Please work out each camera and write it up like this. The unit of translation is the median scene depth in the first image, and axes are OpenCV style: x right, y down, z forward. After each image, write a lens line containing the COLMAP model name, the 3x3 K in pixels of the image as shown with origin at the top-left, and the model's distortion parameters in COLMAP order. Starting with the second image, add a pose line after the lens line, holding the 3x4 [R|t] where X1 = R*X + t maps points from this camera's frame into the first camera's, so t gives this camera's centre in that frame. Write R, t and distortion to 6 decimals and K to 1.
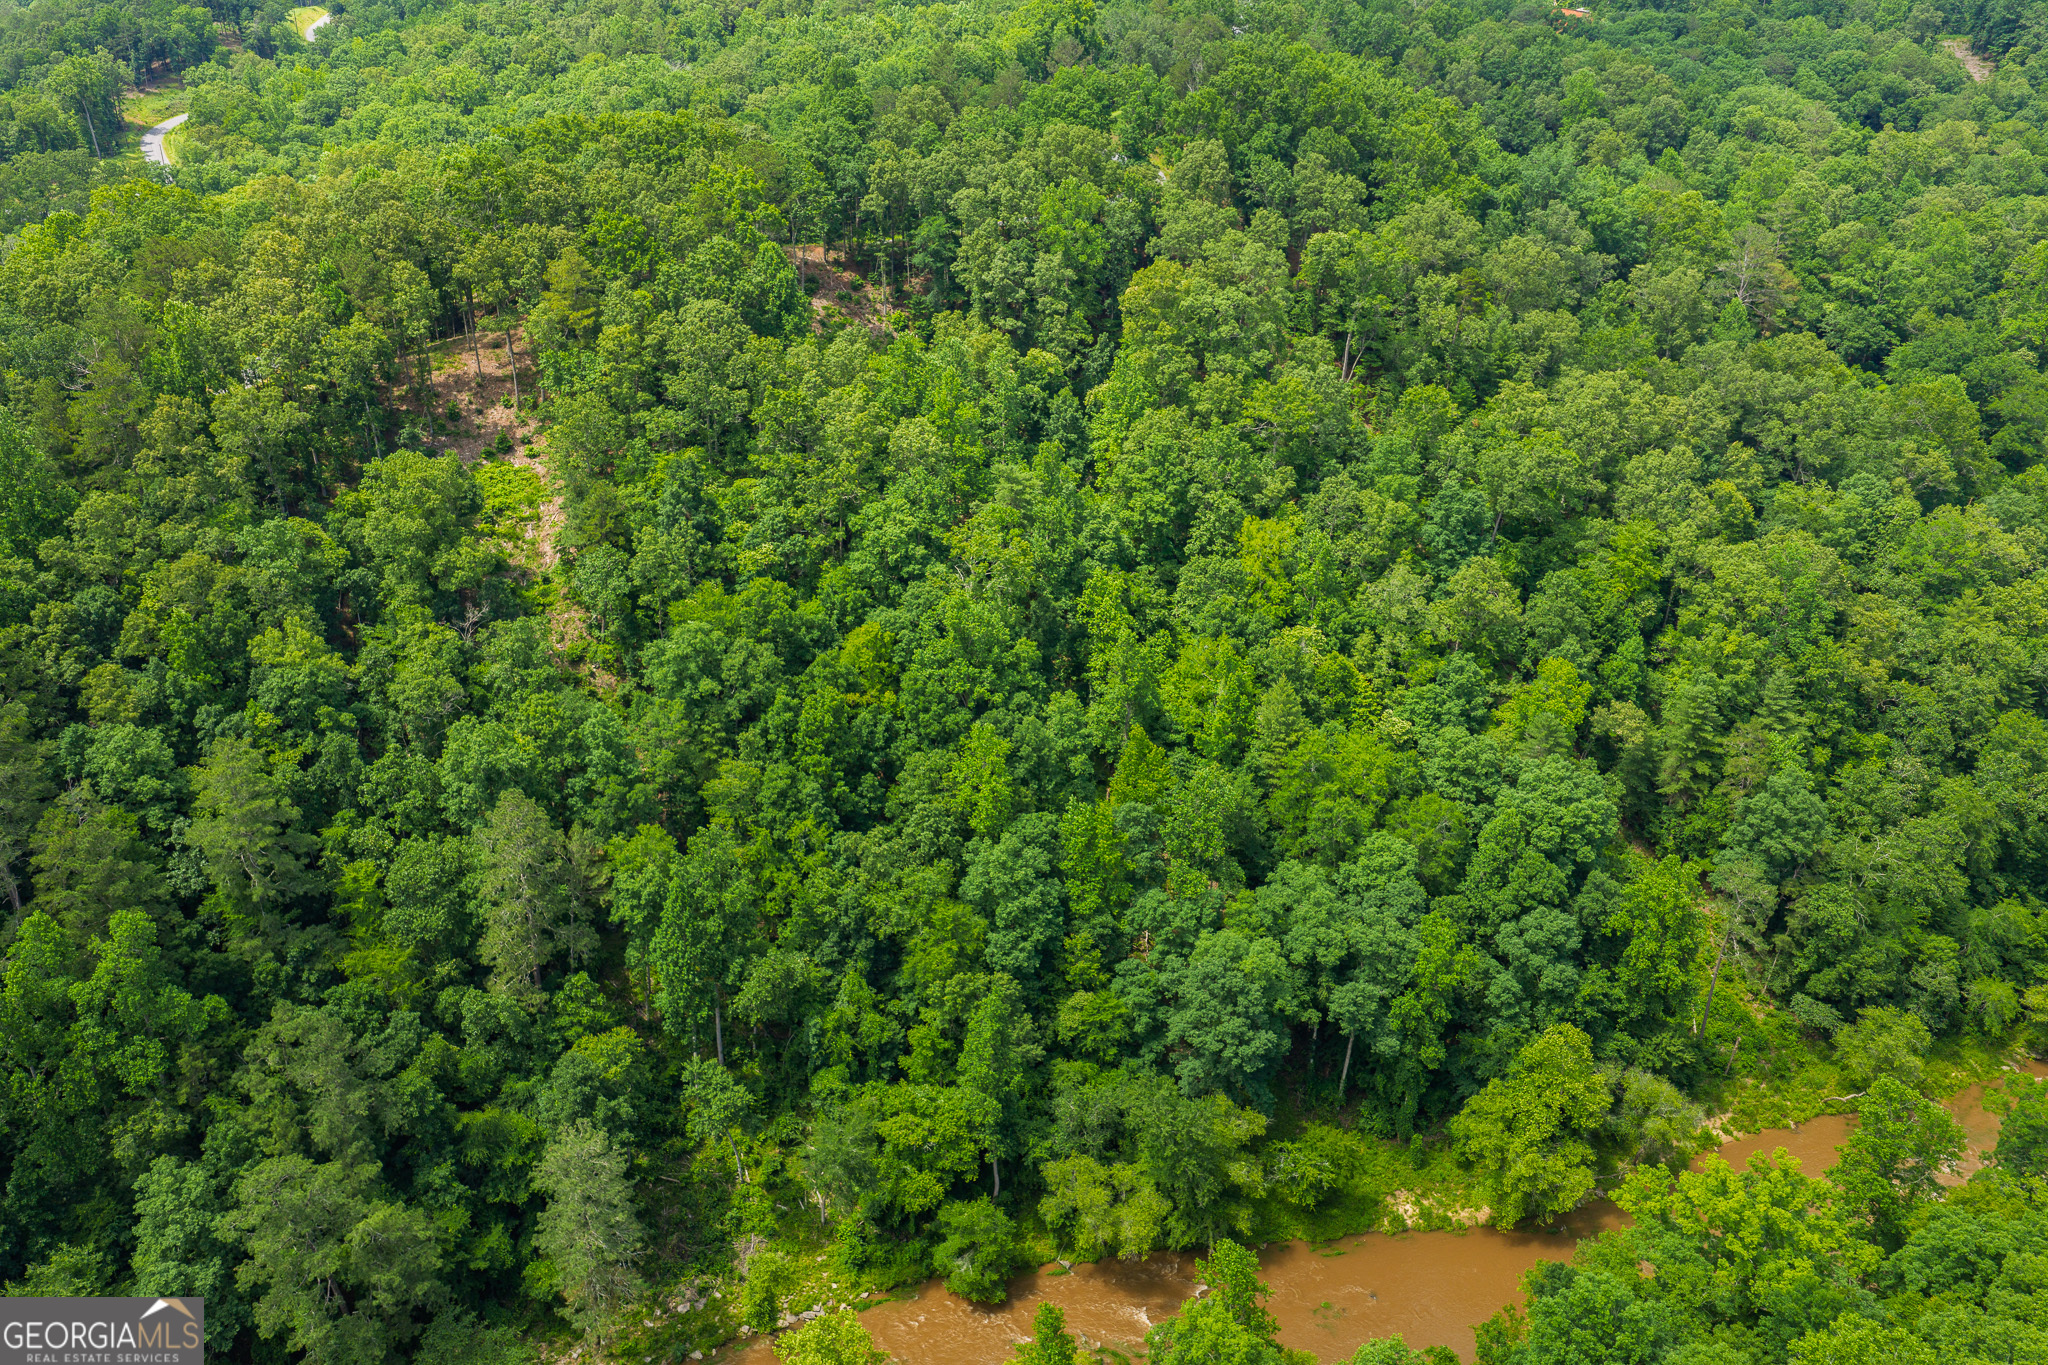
lens RADIAL K [[1699.7, 0, 1027.0], [0, 1699.7, 687.3], [0, 0, 1]] dist [0.026178, -0.046673]
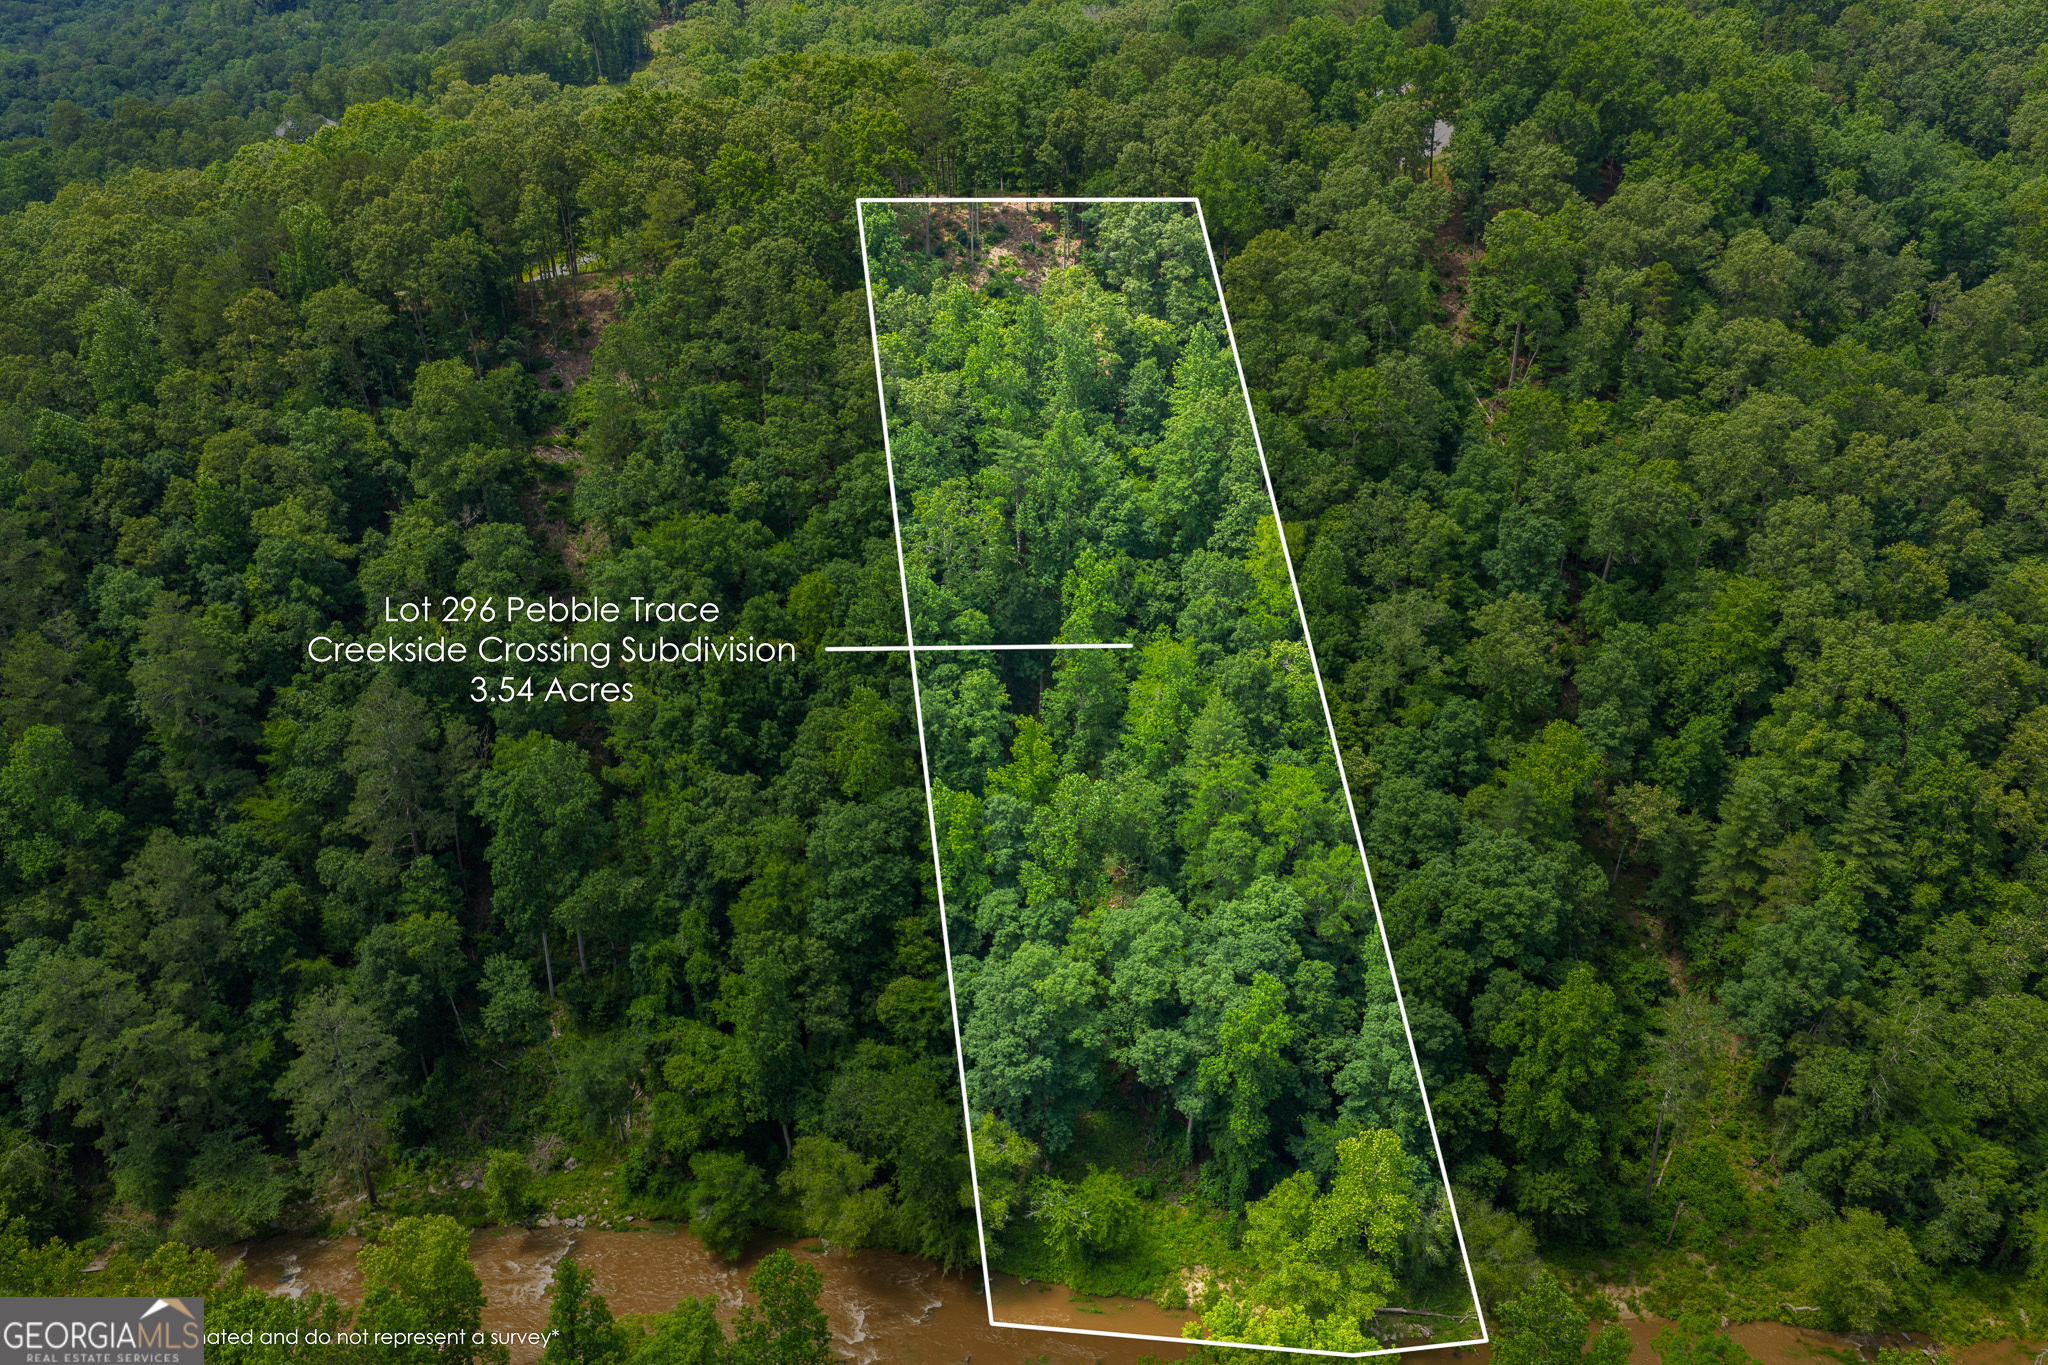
lens RADIAL K [[1699.7, 0, 1027.0], [0, 1699.7, 687.3], [0, 0, 1]] dist [0.026178, -0.046673]
pose [[0.925795, 0.156085, -0.344298, 0.382092], [-0.146785, 0.987743, 0.053089, -0.042950], [0.348364, 0.001388, 0.937358, 0.108829]]
